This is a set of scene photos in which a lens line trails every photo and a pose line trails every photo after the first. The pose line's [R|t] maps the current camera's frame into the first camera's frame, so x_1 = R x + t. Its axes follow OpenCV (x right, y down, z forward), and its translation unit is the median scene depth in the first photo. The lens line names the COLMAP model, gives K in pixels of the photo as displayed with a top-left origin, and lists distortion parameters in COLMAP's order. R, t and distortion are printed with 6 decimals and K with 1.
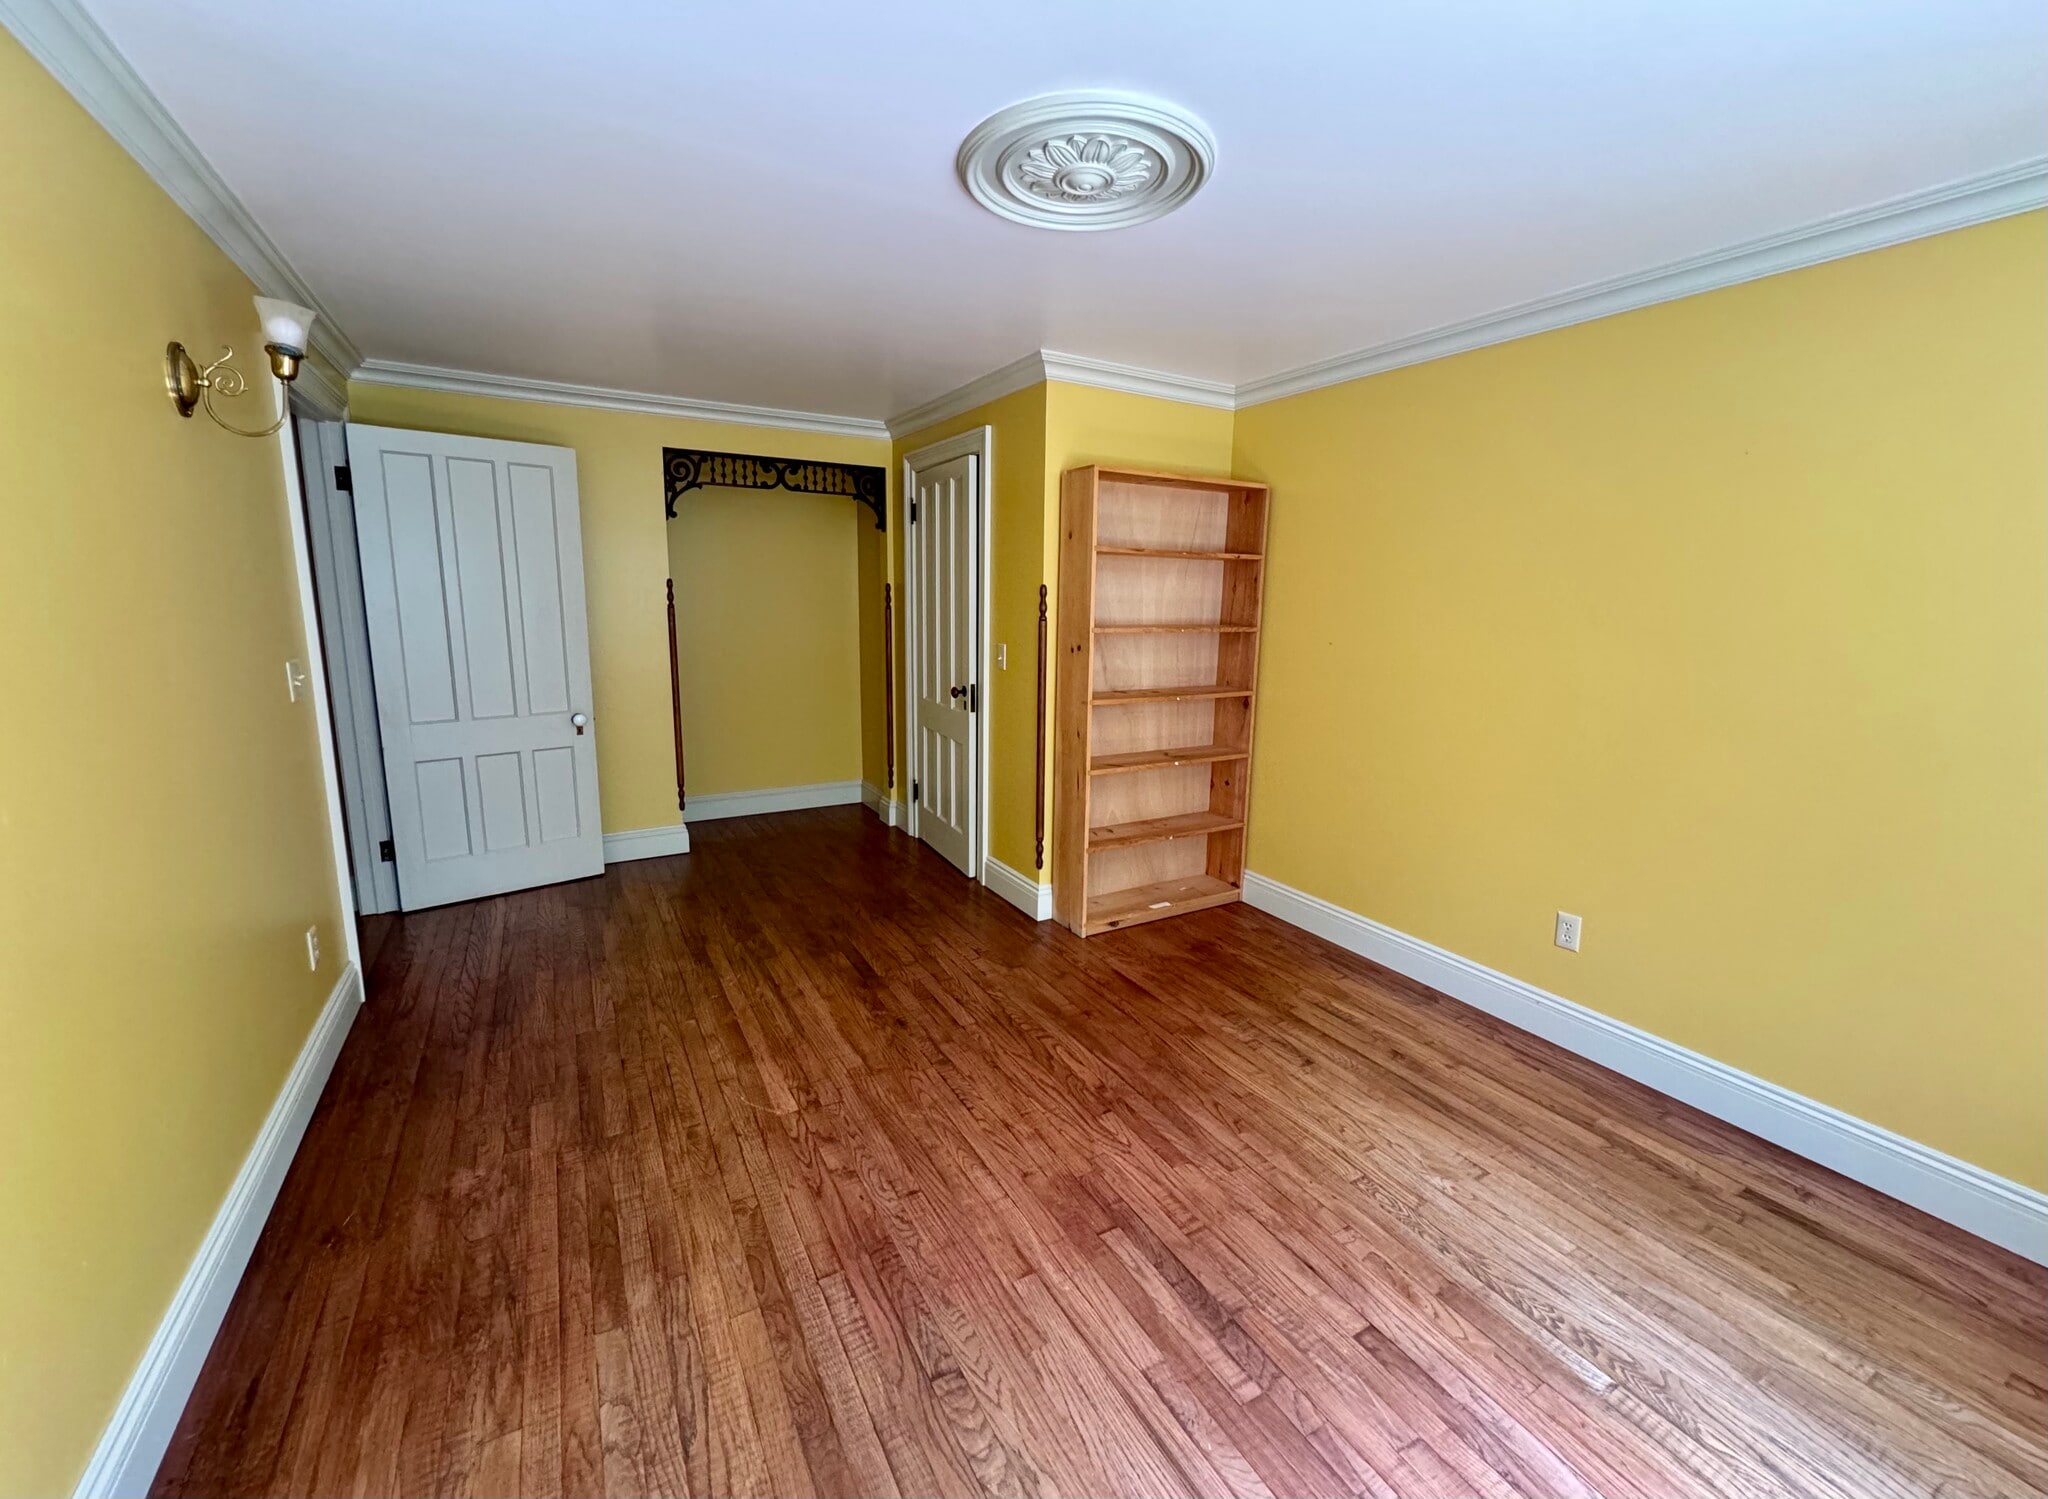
lens RADIAL K [[816.8, 0, 1024.0], [0, 816.8, 749.5], [0, 0, 1]] dist [0.000546, 0.000060]
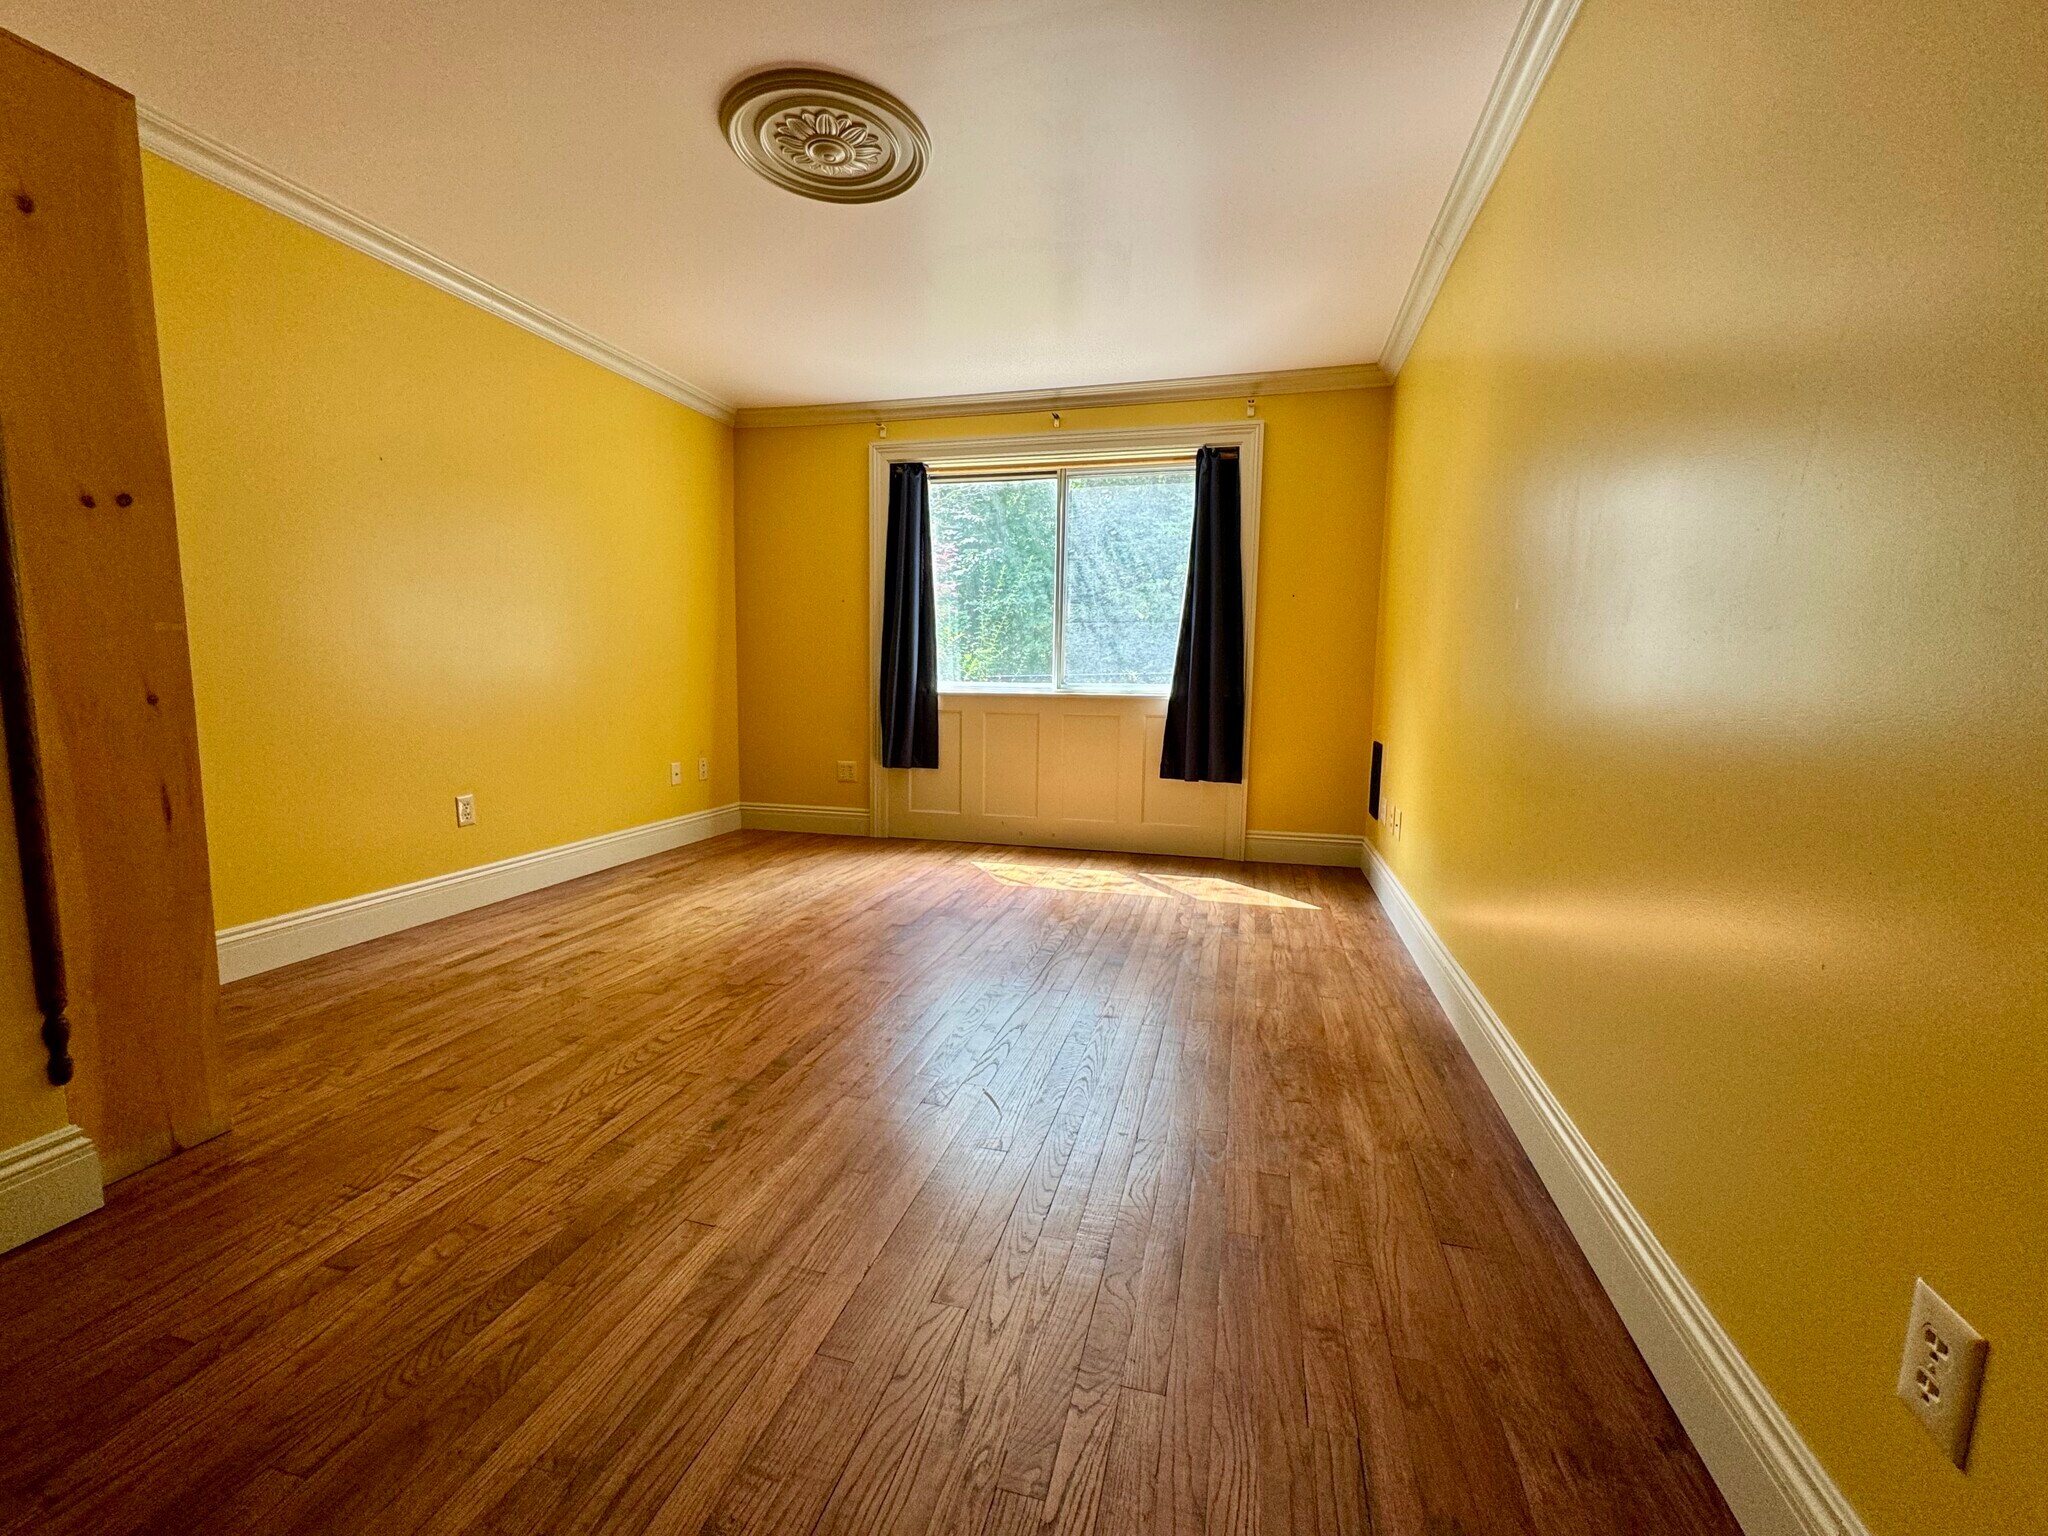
lens RADIAL K [[822.9, 0, 1024.0], [0, 822.9, 768.0], [0, 0, 1]] dist [-0.008214, -0.000271]
pose [[-0.705169, -0.111055, 0.700288, -0.728585], [0.106625, 0.959817, 0.259580, -0.058427], [-0.700976, 0.257716, -0.664992, 1.206838]]
